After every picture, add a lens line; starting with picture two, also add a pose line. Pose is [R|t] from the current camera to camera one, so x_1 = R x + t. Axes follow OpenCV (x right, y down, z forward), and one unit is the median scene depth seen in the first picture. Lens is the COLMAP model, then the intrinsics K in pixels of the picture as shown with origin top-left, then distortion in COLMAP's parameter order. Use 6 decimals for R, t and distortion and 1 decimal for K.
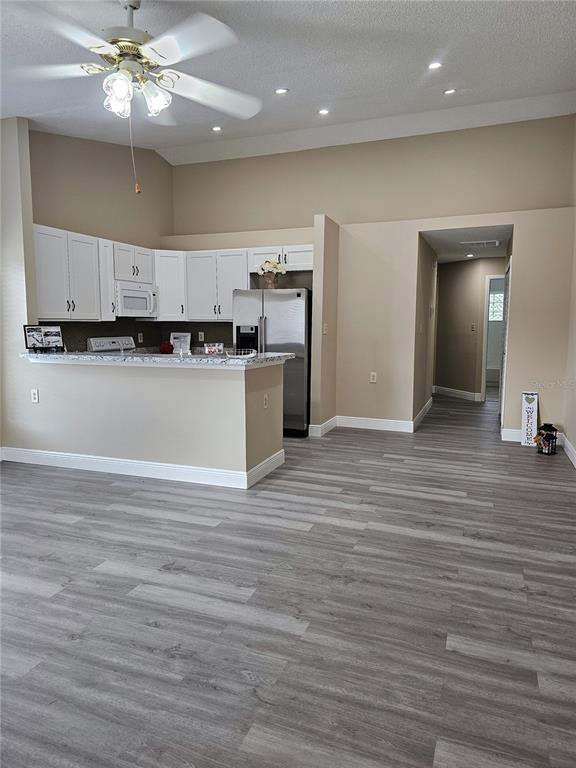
lens RADIAL K [[494.6, 0, 288.1], [0, 494.6, 380.2], [0, 0, 1]] dist [0.029106, -0.024133]
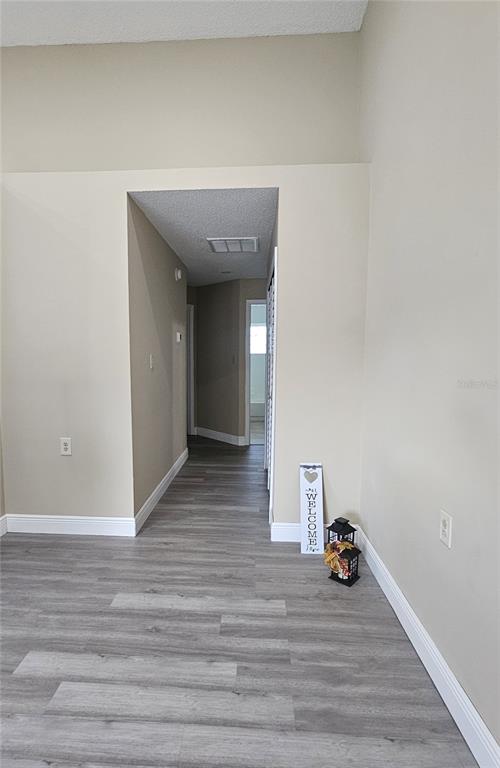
lens RADIAL K [[398.2, 0, 246.7], [0, 398.2, 390.2], [0, 0, 1]] dist [0.000221, 0.000130]
pose [[0.935462, -0.023689, 0.352632, 0.267388], [0.032915, 0.999254, -0.020189, -0.070017], [-0.351891, 0.030493, 0.935544, 0.629785]]
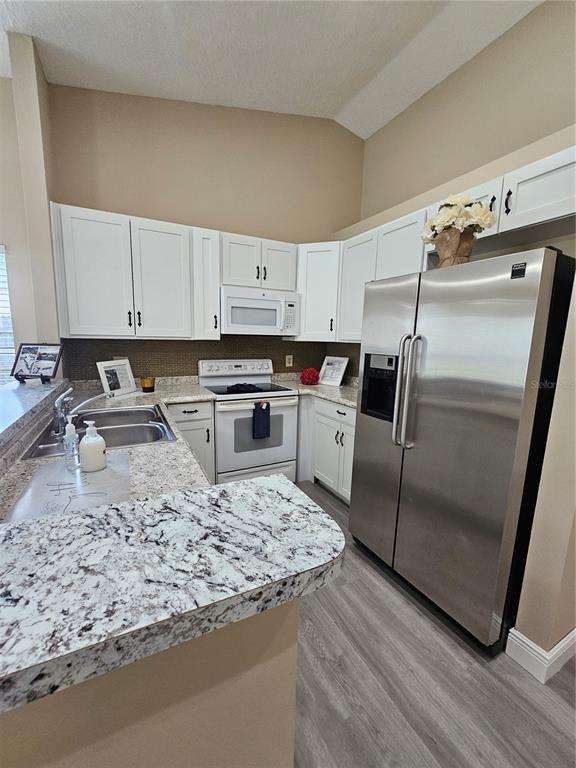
lens RADIAL K [[314.6, 0, 282.8], [0, 314.6, 385.1], [0, 0, 1]] dist [-0.004002, -0.000417]
pose [[0.747105, 0.112186, -0.655171, 0.057053], [-0.097014, 0.993503, 0.059492, -0.105607], [0.657589, 0.019114, 0.753135, 0.838413]]
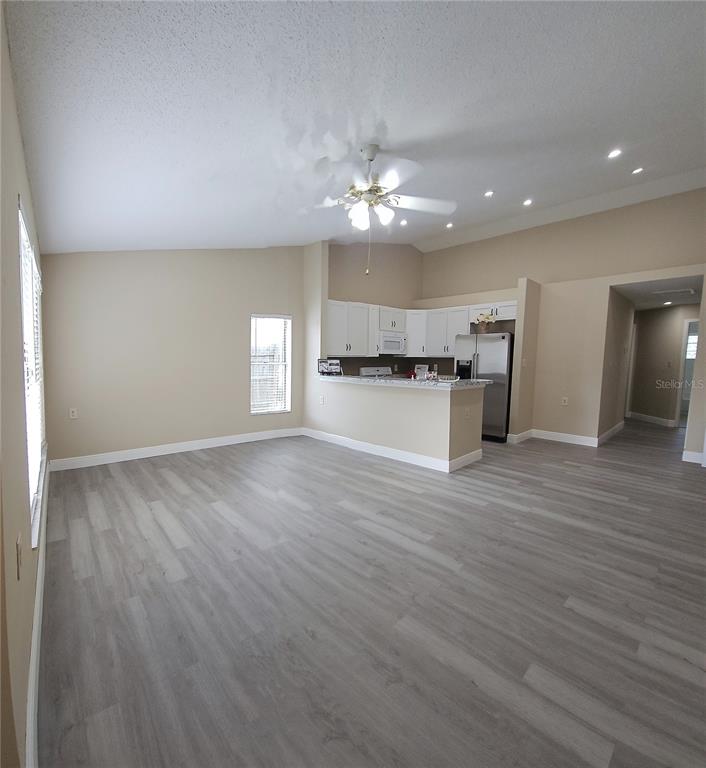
lens RADIAL K [[344.2, 0, 374.2], [0, 344.2, 398.9], [0, 0, 1]] dist [-0.018673, 0.001496]
pose [[0.922541, 0.049032, -0.382771, 0.072237], [-0.050196, 0.998715, 0.006955, 0.007961], [0.382620, 0.012798, 0.923817, -0.005975]]
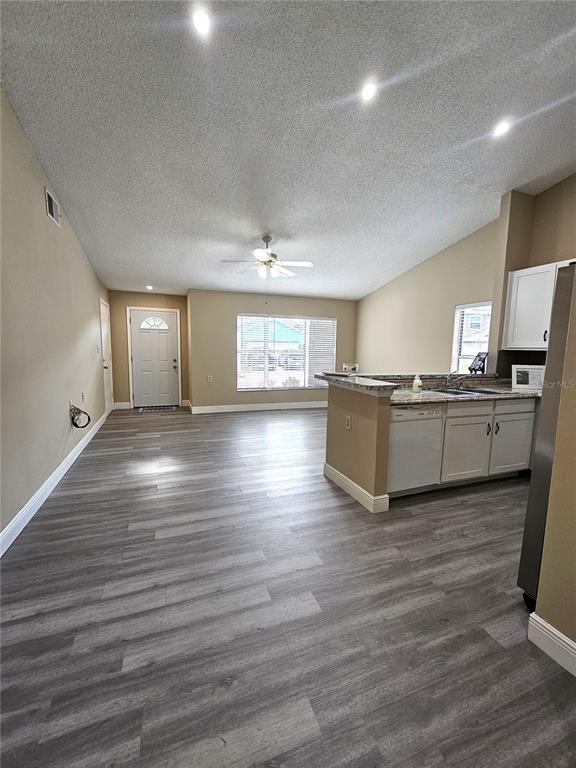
lens RADIAL K [[314.6, 0, 282.4], [0, 314.6, 383.1], [0, 0, 1]] dist [-0.004002, -0.000417]
pose [[-0.745124, 0.062223, -0.664017, 0.435134], [-0.094123, 0.975862, 0.197064, -0.137616], [0.660251, 0.209336, -0.721281, 1.193584]]
